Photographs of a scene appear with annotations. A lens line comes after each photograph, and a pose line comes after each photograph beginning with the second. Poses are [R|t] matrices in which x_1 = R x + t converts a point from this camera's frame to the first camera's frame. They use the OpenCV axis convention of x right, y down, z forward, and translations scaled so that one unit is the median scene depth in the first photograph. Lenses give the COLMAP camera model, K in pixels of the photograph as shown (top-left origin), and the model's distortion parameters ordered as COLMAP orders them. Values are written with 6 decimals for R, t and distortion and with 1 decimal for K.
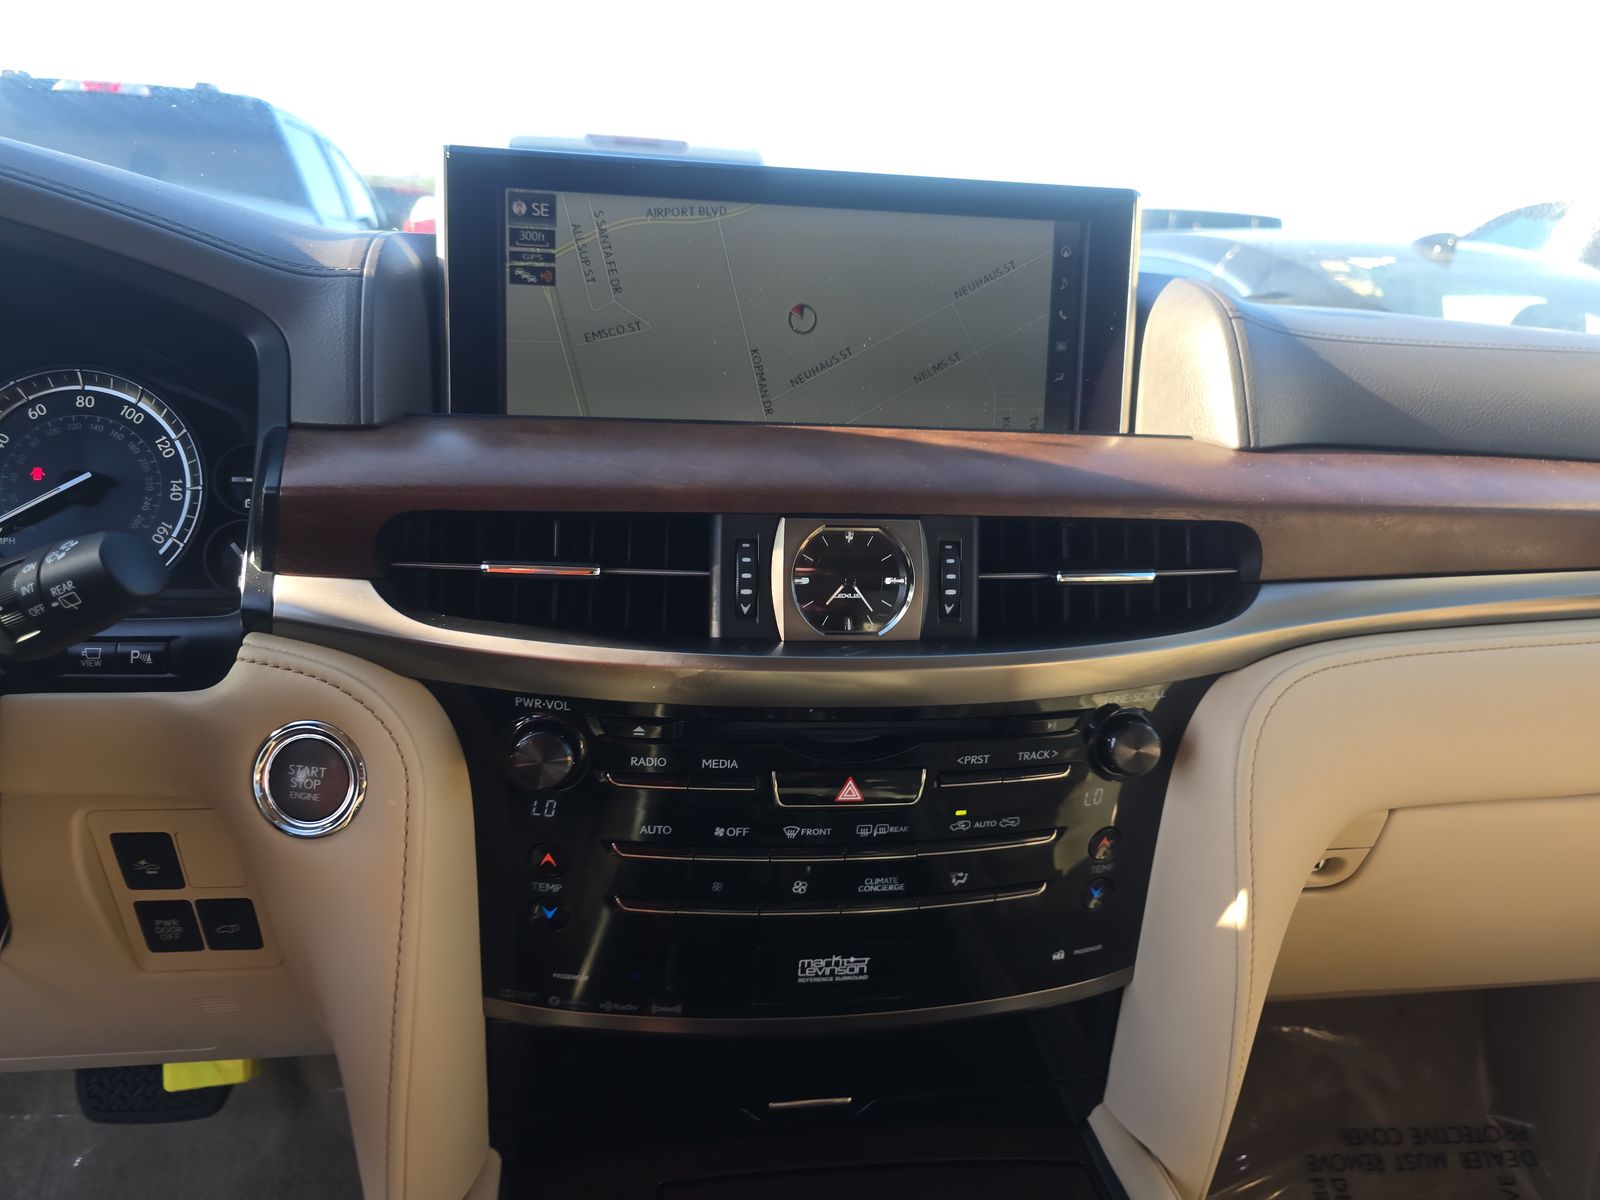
lens RADIAL K [[1128.0, 0, 800.0], [0, 1128.0, 600.0], [0, 0, 1]] dist [0.040343, -0.030145]
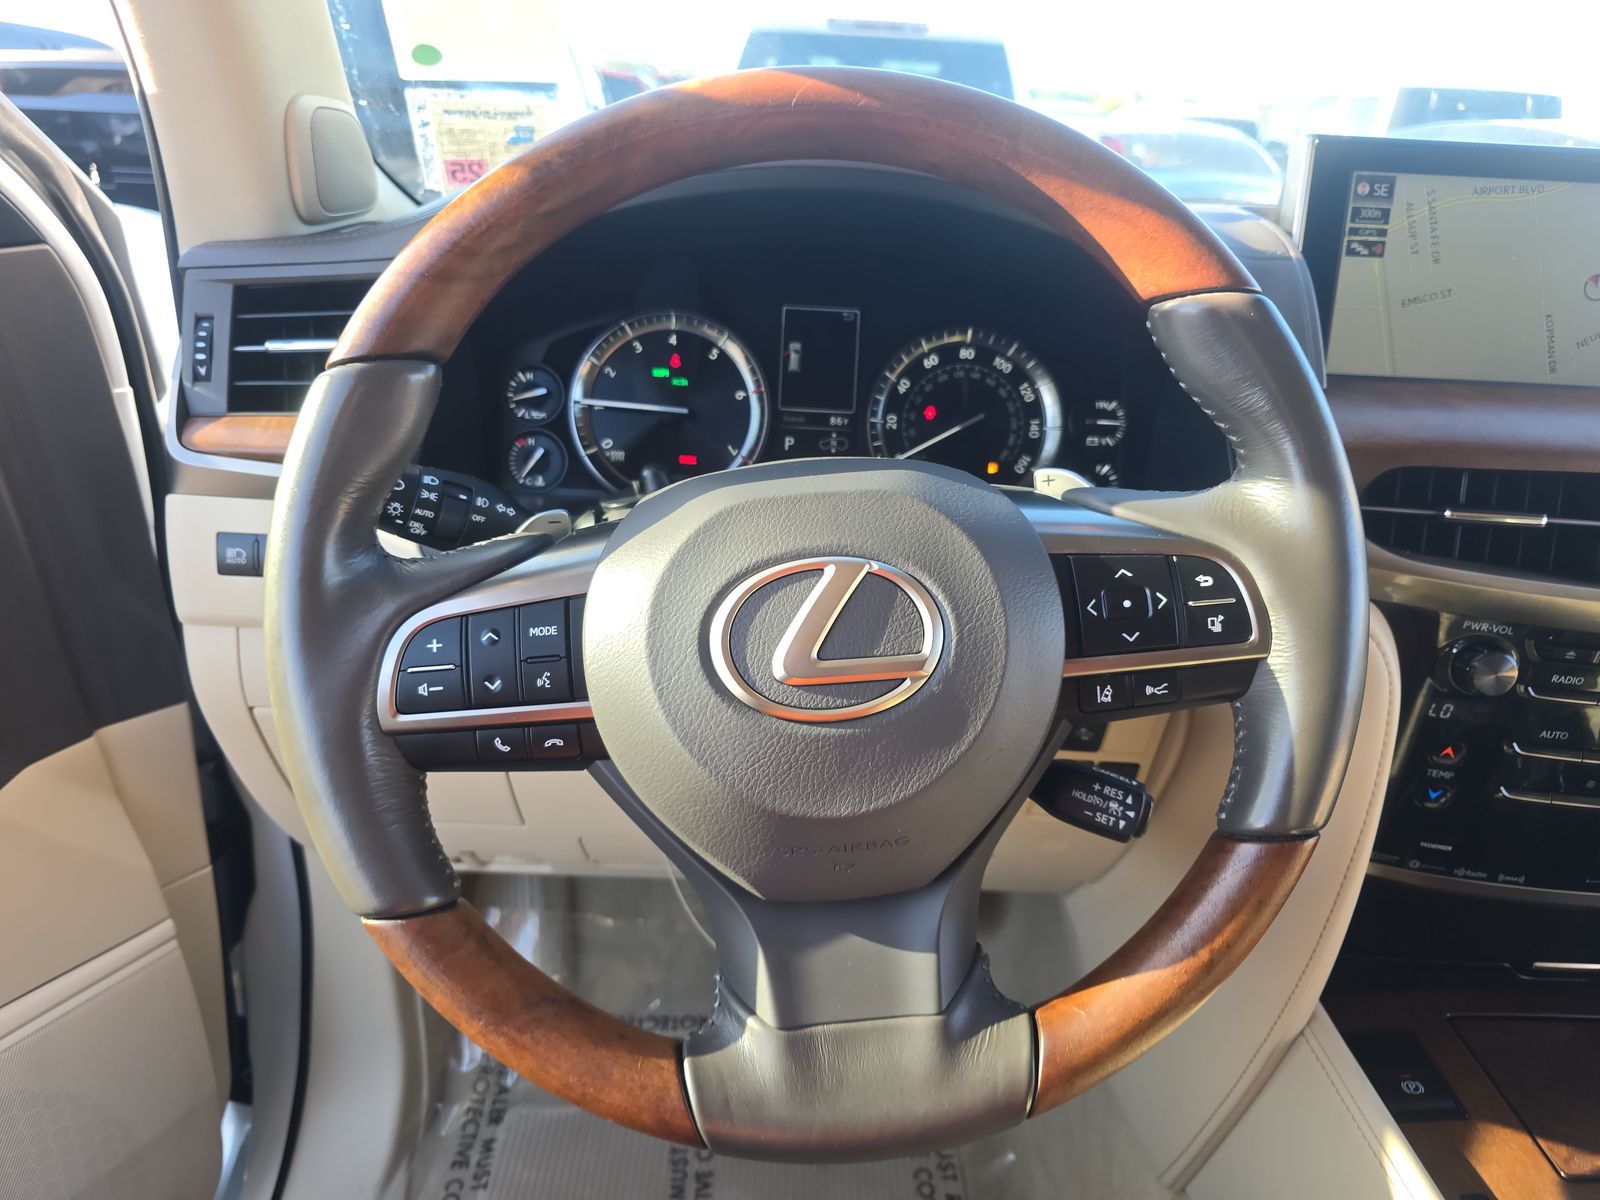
lens RADIAL K [[1128.0, 0, 800.0], [0, 1128.0, 600.0], [0, 0, 1]] dist [0.040343, -0.030145]
pose [[0.992519, 0.049459, -0.111620, -0.656708], [-0.038689, 0.994564, 0.096670, -0.022184], [0.115794, -0.091628, 0.989038, -0.237890]]
